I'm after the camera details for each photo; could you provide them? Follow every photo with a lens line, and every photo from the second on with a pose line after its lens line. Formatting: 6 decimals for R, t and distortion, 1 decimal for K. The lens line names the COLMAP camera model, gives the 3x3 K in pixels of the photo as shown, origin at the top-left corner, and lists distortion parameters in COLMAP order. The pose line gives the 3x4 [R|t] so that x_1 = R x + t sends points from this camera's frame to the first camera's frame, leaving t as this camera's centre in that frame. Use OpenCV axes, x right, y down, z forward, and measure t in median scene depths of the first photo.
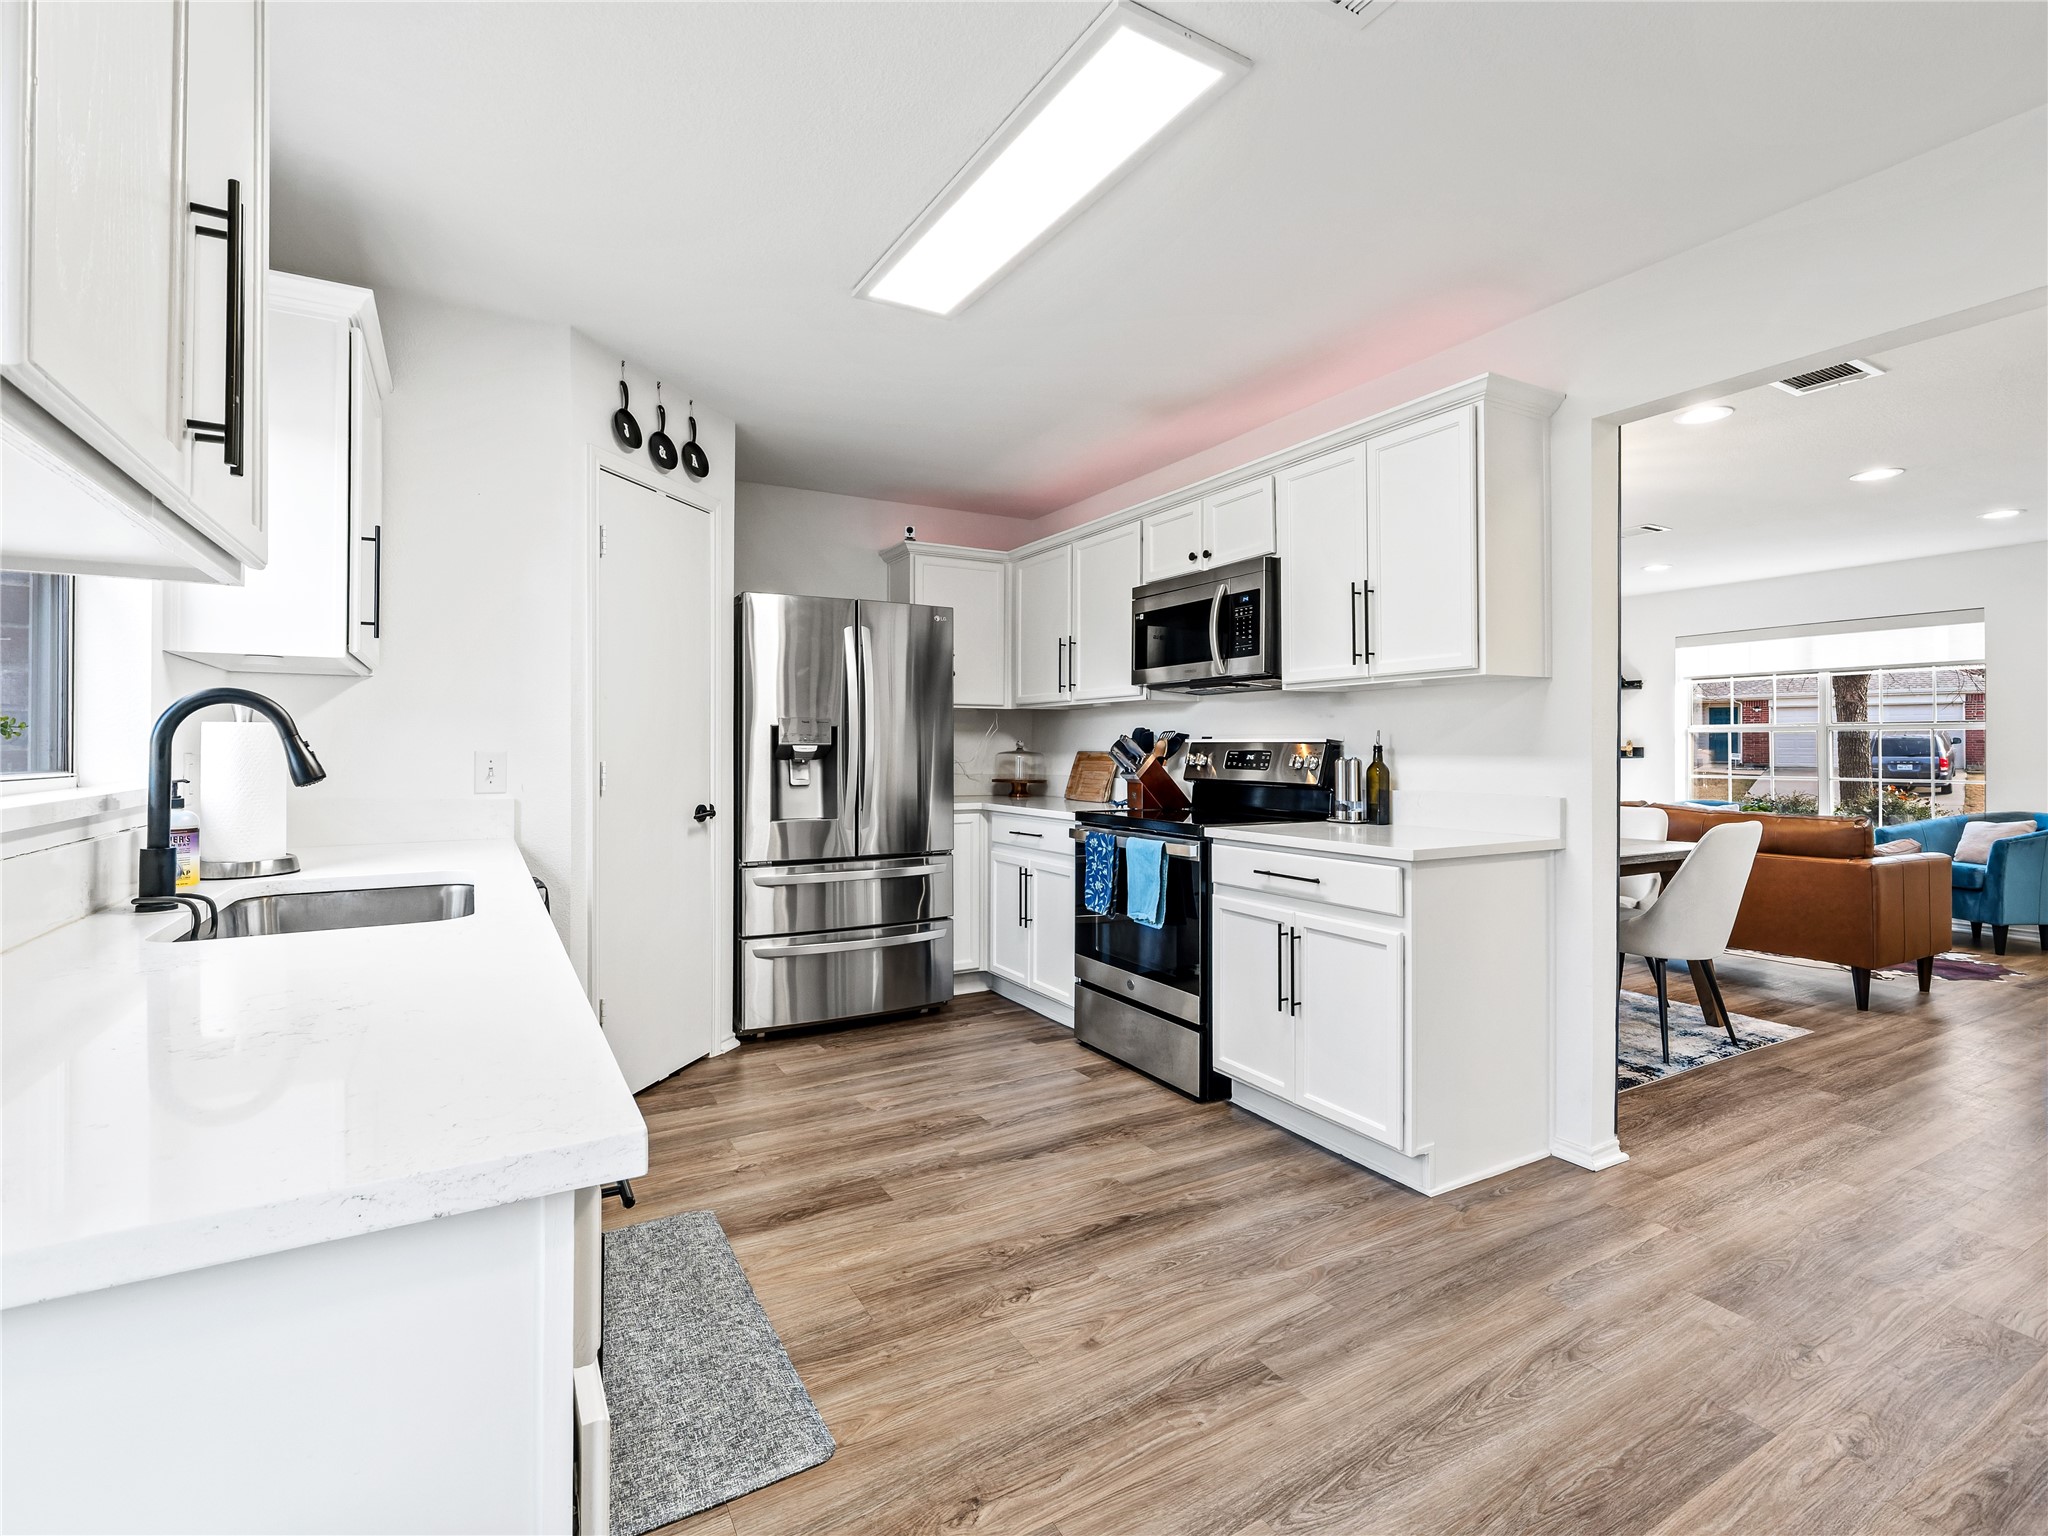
lens RADIAL K [[956.3, 0, 1015.8], [0, 956.3, 744.5], [0, 0, 1]] dist [0.000752, -0.000128]
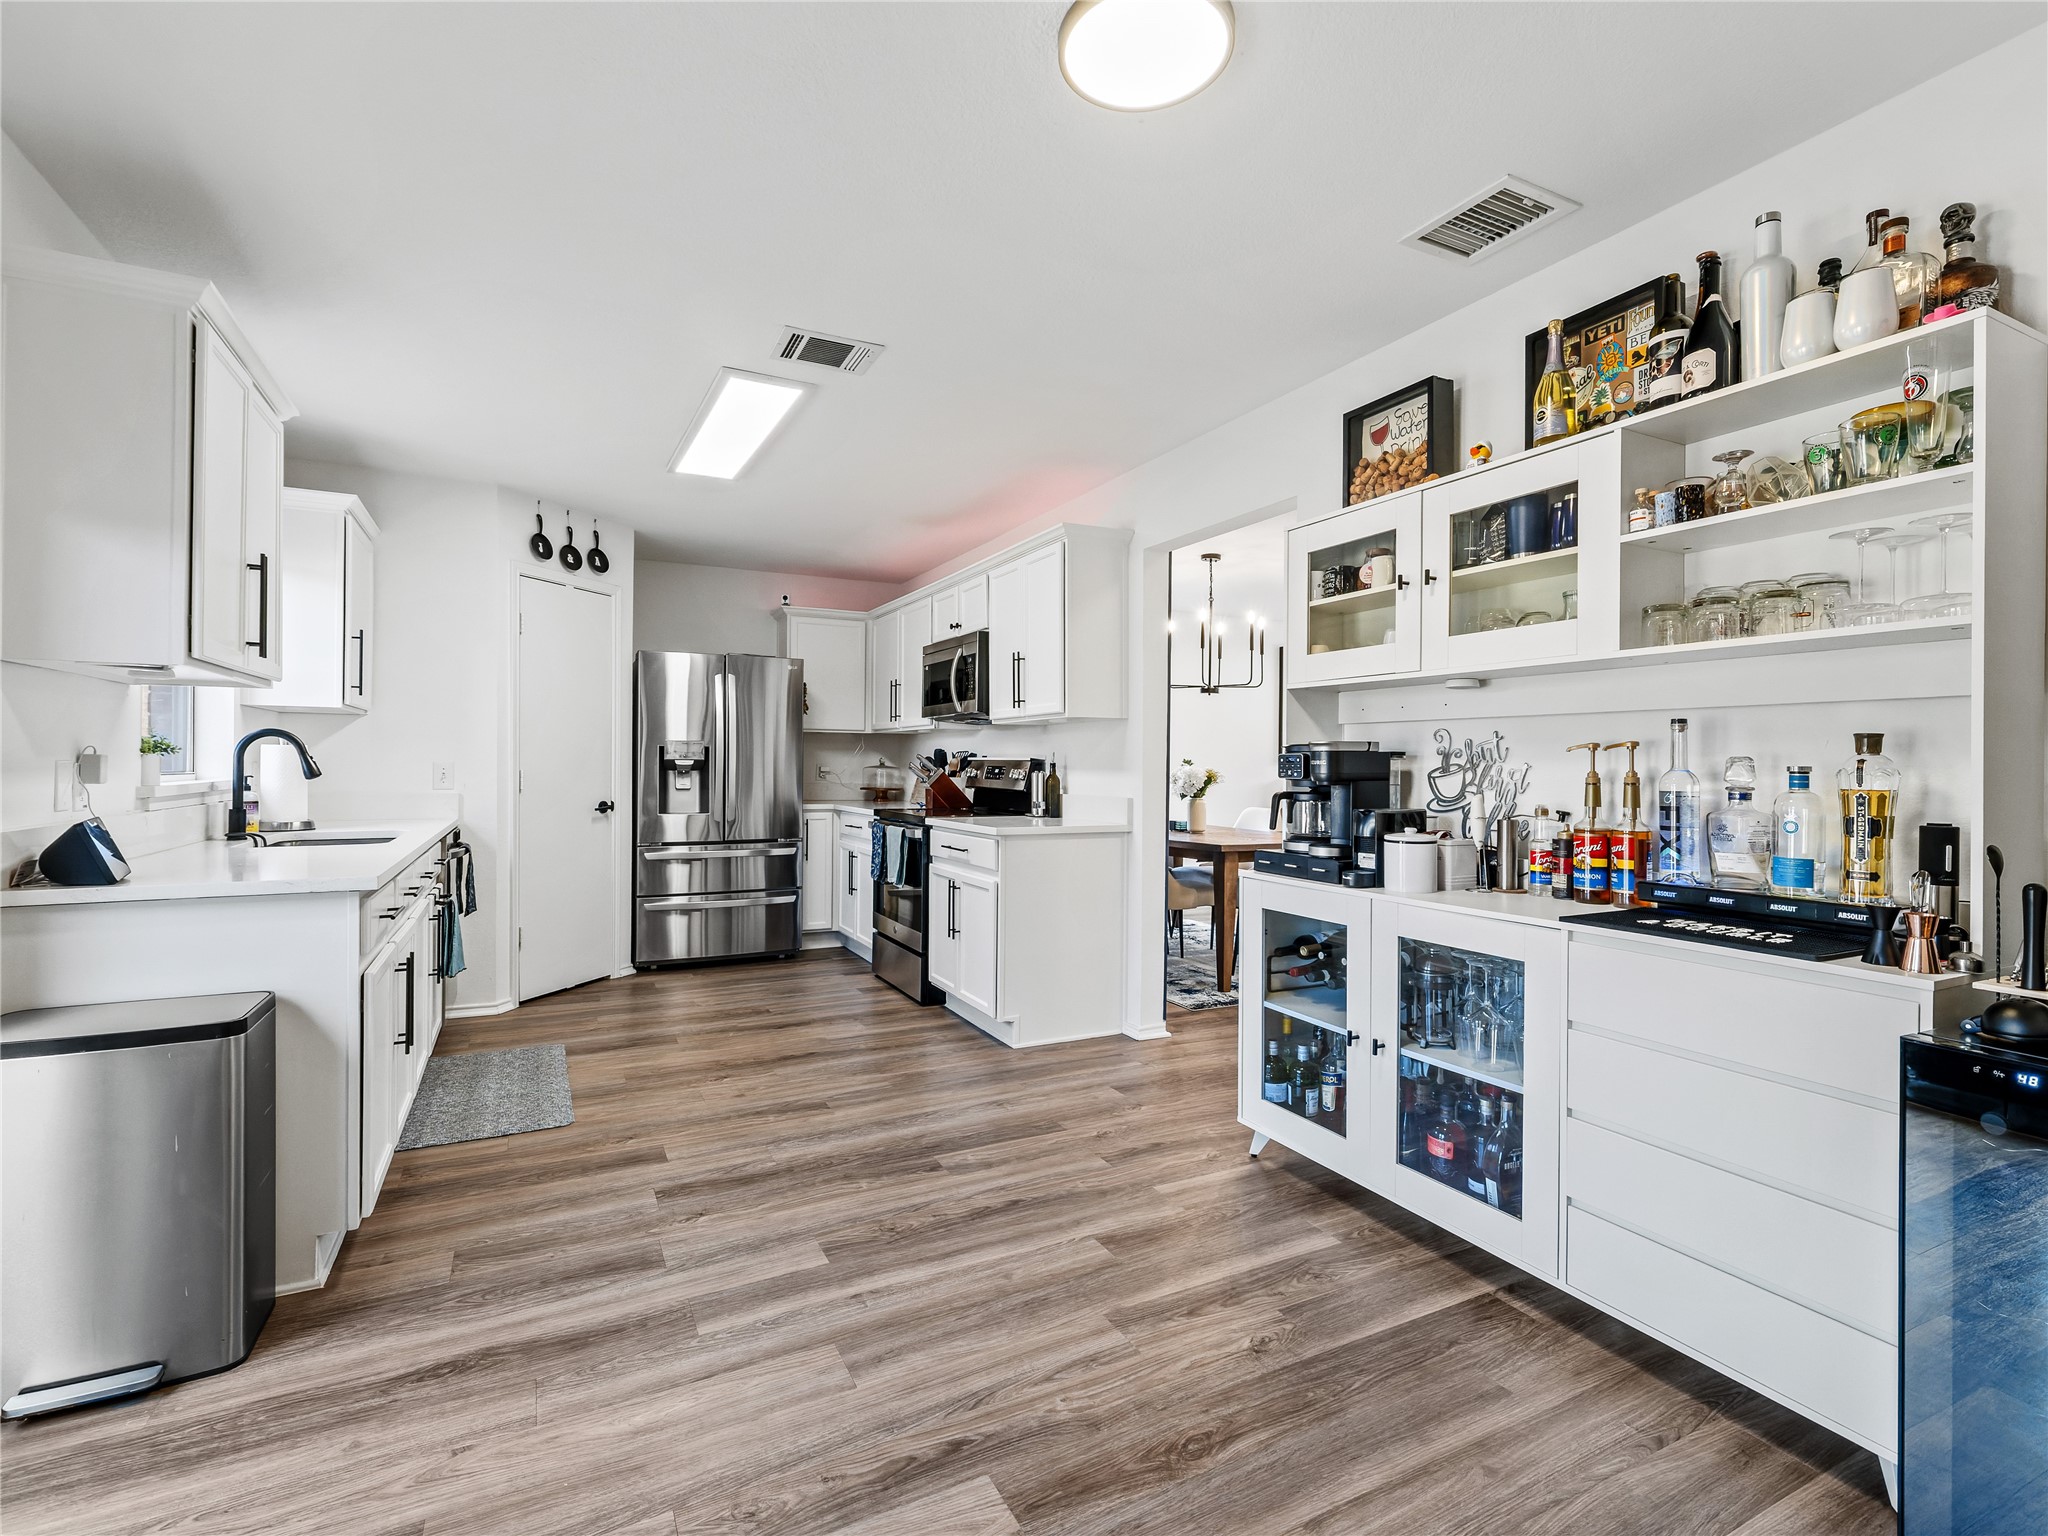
lens RADIAL K [[953.5, 0, 1020.6], [0, 953.5, 770.3], [0, 0, 1]] dist [0.000716, -0.000488]
pose [[0.998979, 0.007133, -0.044600, 0.447681], [-0.006719, 0.999933, 0.009423, -0.001087], [0.044665, -0.009114, 0.998960, -0.496500]]
